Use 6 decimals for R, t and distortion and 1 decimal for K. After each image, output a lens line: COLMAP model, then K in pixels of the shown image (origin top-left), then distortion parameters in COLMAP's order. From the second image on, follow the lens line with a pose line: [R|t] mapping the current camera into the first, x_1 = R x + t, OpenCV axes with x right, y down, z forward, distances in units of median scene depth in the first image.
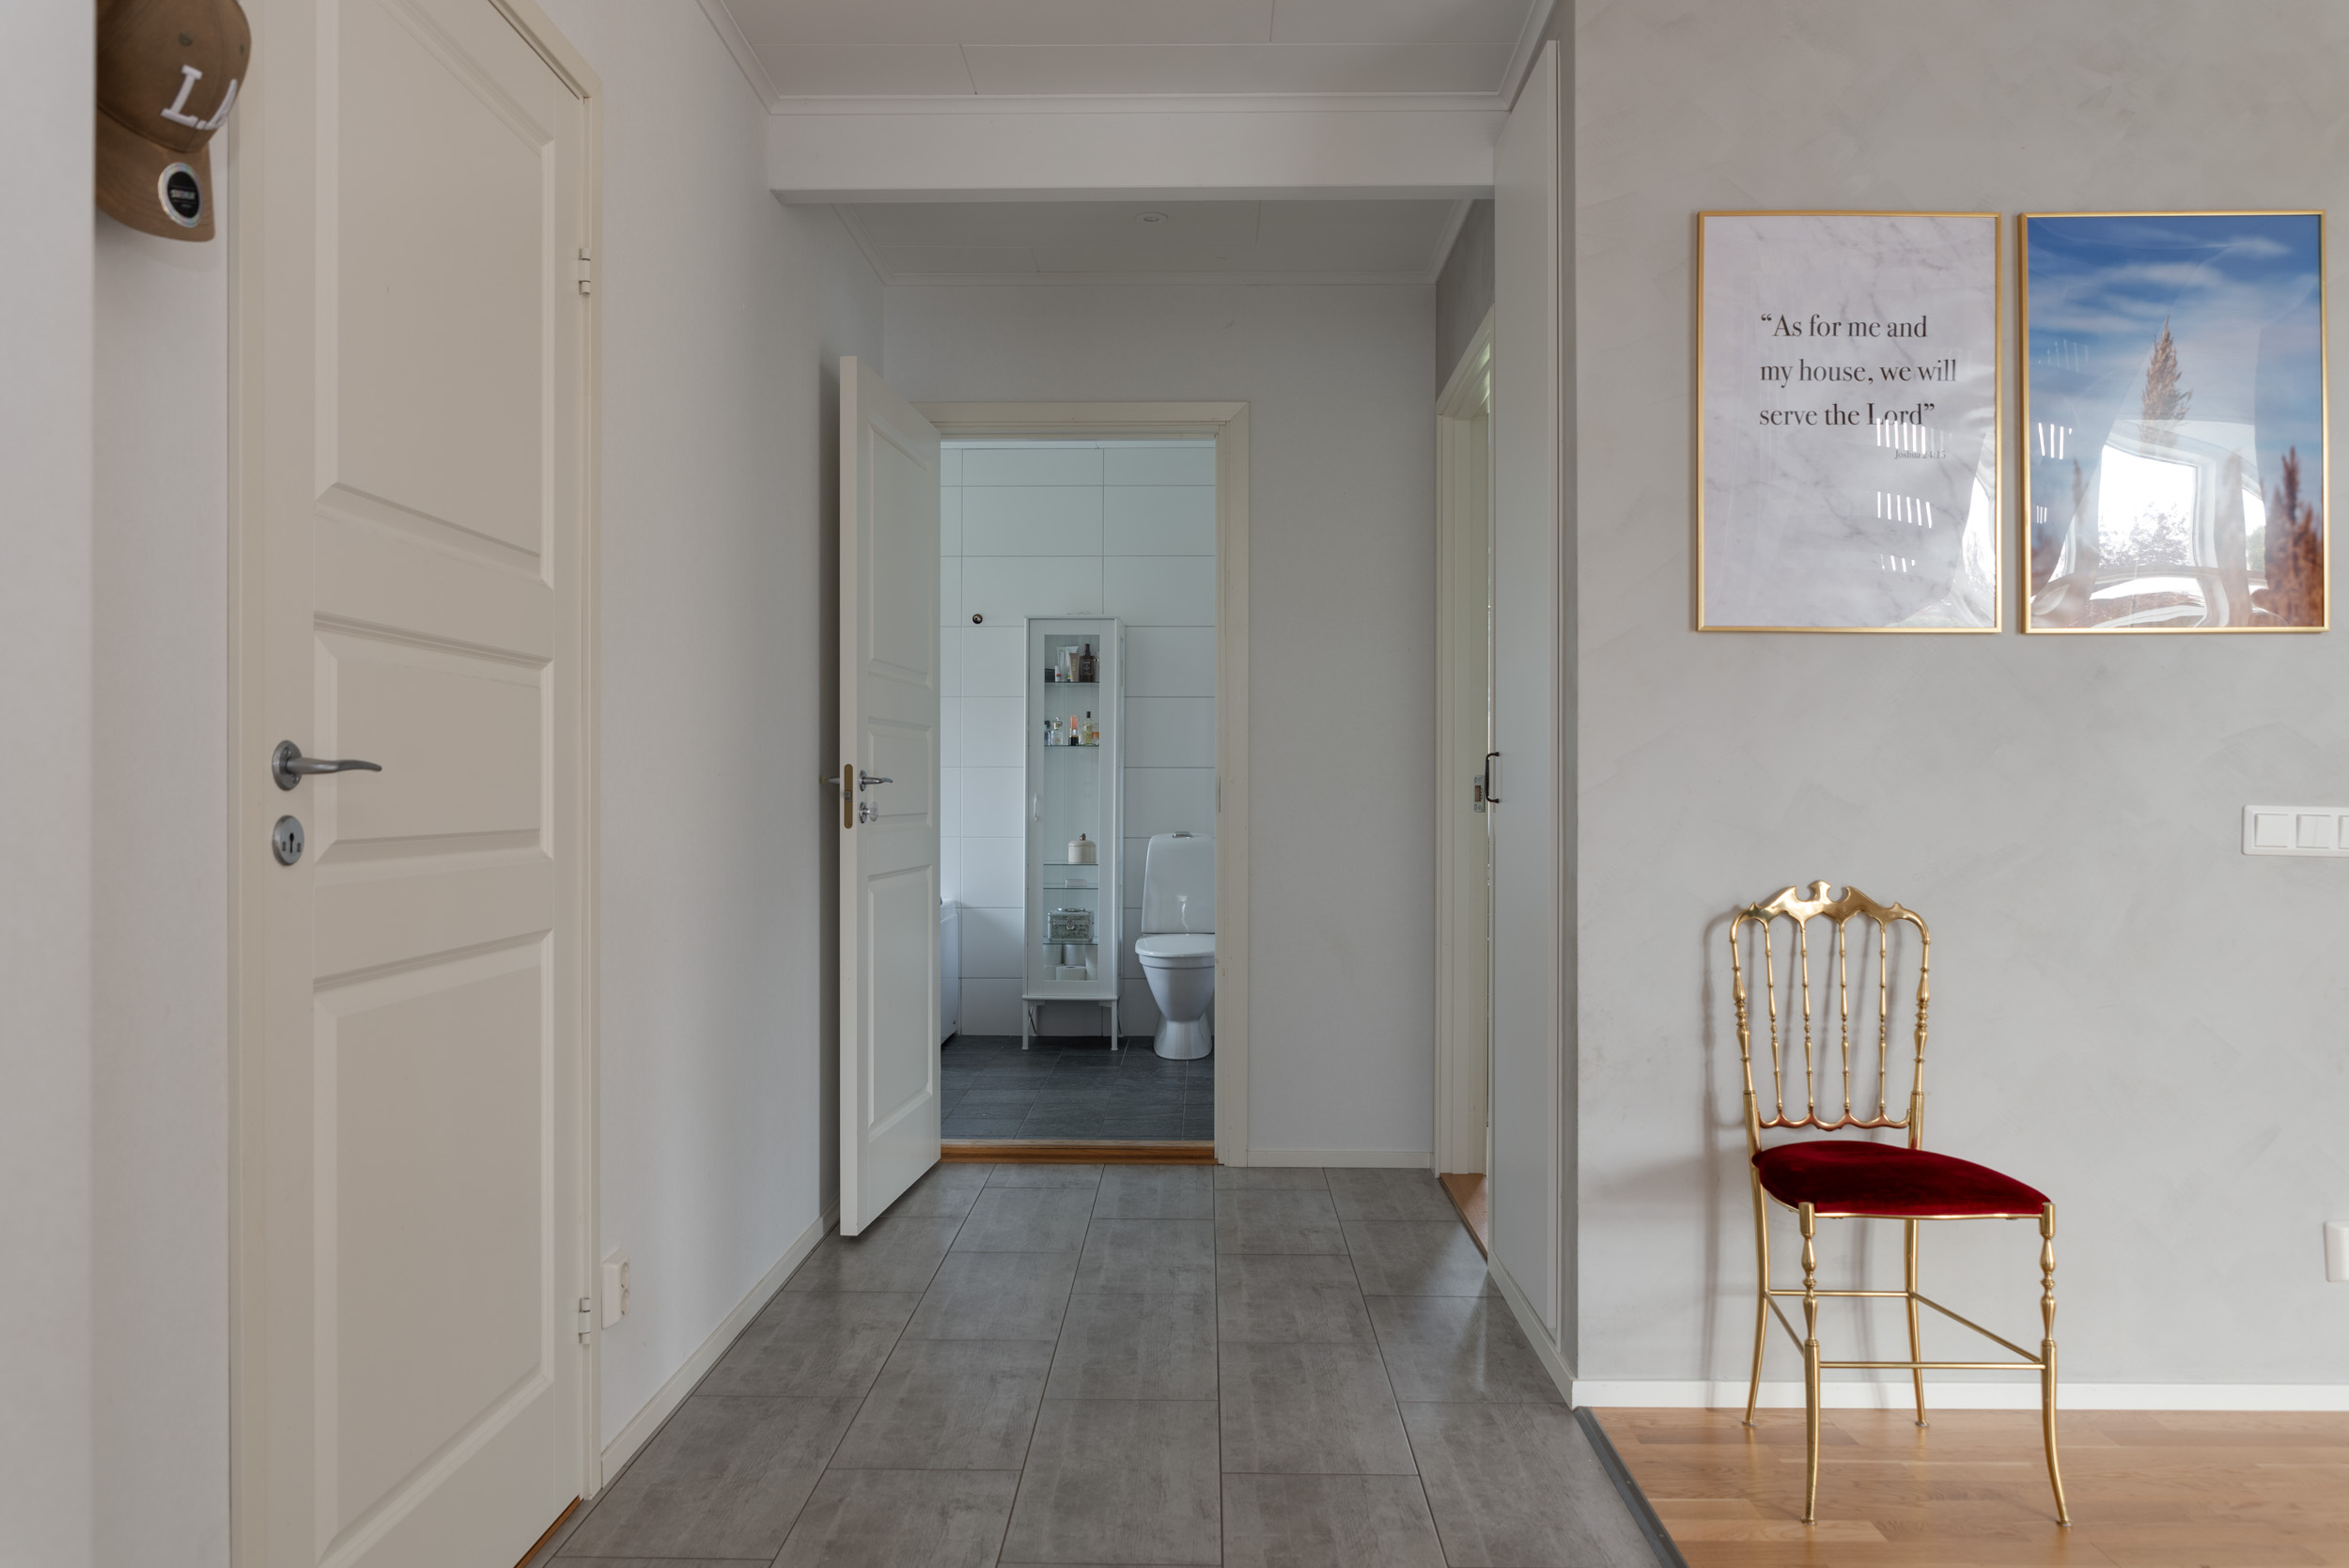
lens RADIAL K [[1596.4, 0, 1174.5], [0, 1596.4, 784.0], [0, 0, 1]] dist [-0.029648, -0.000405]
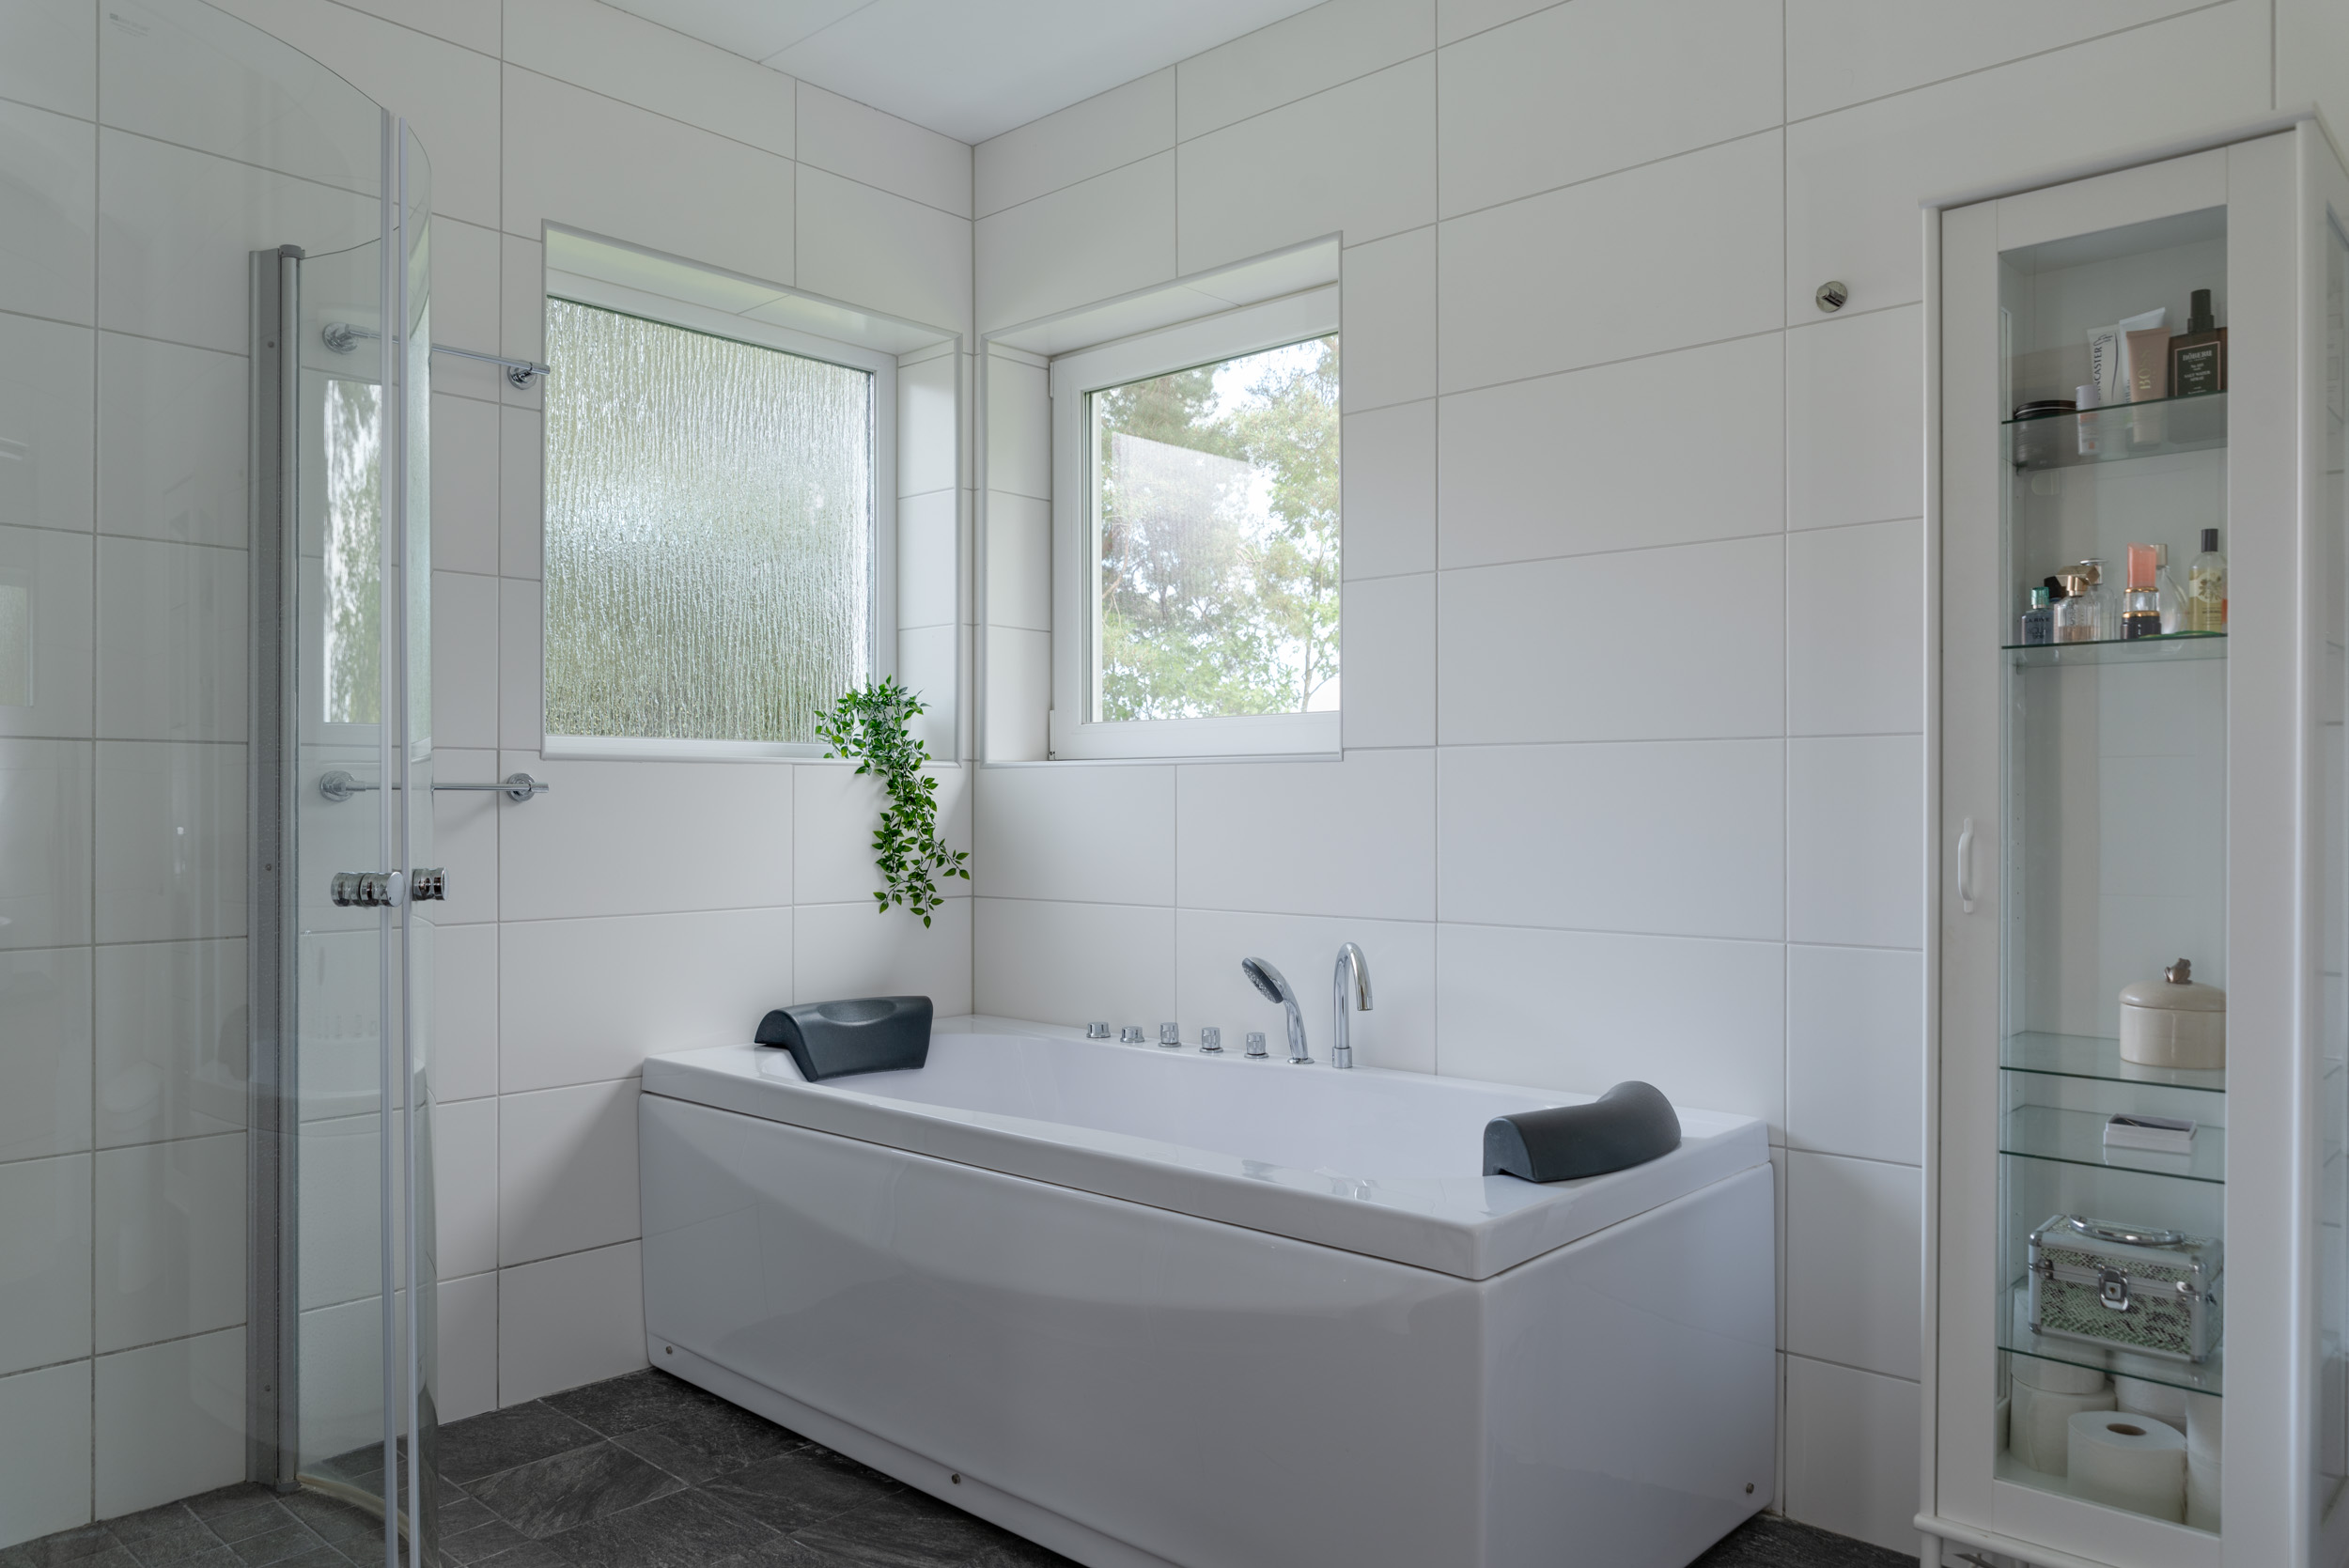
lens RADIAL K [[1596.4, 0, 1174.5], [0, 1596.4, 784.0], [0, 0, 1]] dist [-0.029648, -0.000405]
pose [[0.747074, -0.003617, -0.664731, -0.005270], [0.000215, 0.999986, -0.005200, 0.001665], [0.664741, 0.003742, 0.747065, 0.676289]]
